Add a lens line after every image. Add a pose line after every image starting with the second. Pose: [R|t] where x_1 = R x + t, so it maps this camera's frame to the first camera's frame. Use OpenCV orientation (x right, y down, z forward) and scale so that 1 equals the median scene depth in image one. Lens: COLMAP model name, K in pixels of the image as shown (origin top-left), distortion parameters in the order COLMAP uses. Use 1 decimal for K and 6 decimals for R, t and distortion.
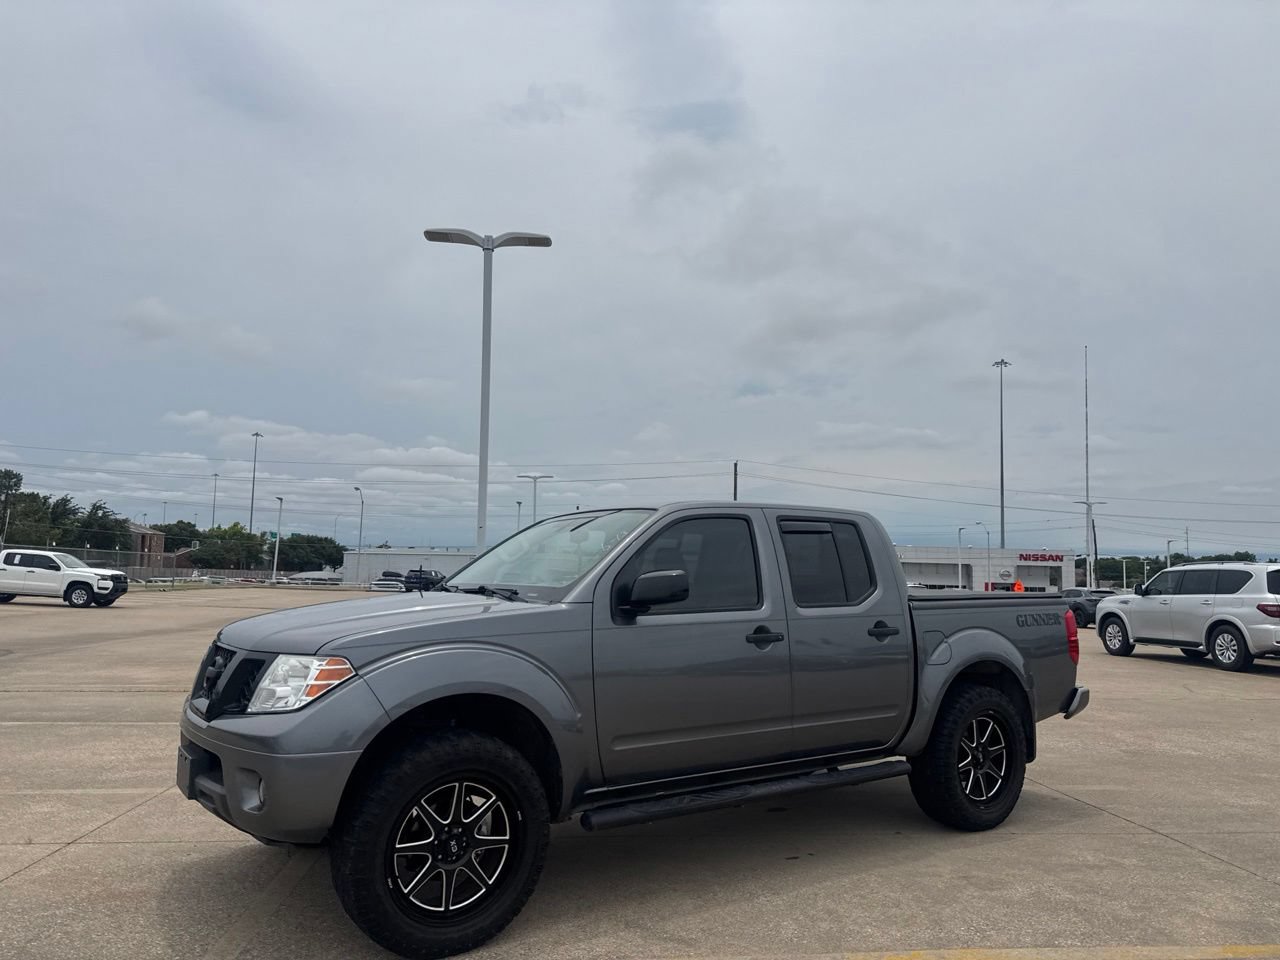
lens RADIAL K [[898.0, 0, 639.6], [0, 898.0, 484.7], [0, 0, 1]] dist [0.070780, -0.093019]
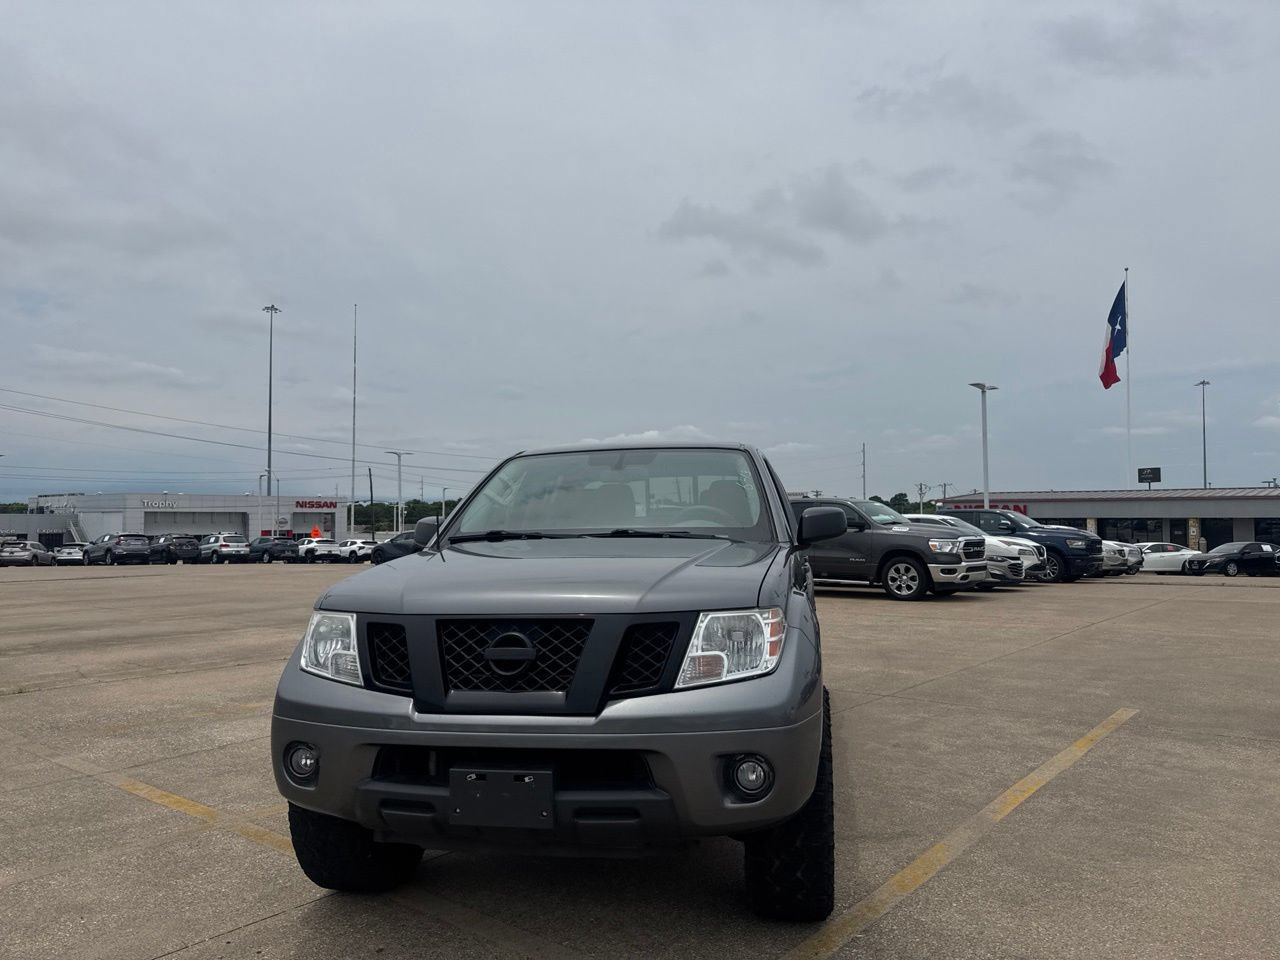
lens RADIAL K [[902.9, 0, 637.7], [0, 902.9, 485.6], [0, 0, 1]] dist [0.063291, -0.093261]
pose [[0.707092, 0.003545, 0.707113, -0.692449], [-0.044886, 0.998196, 0.039881, 0.029663], [-0.705696, -0.059939, 0.705975, 0.327551]]
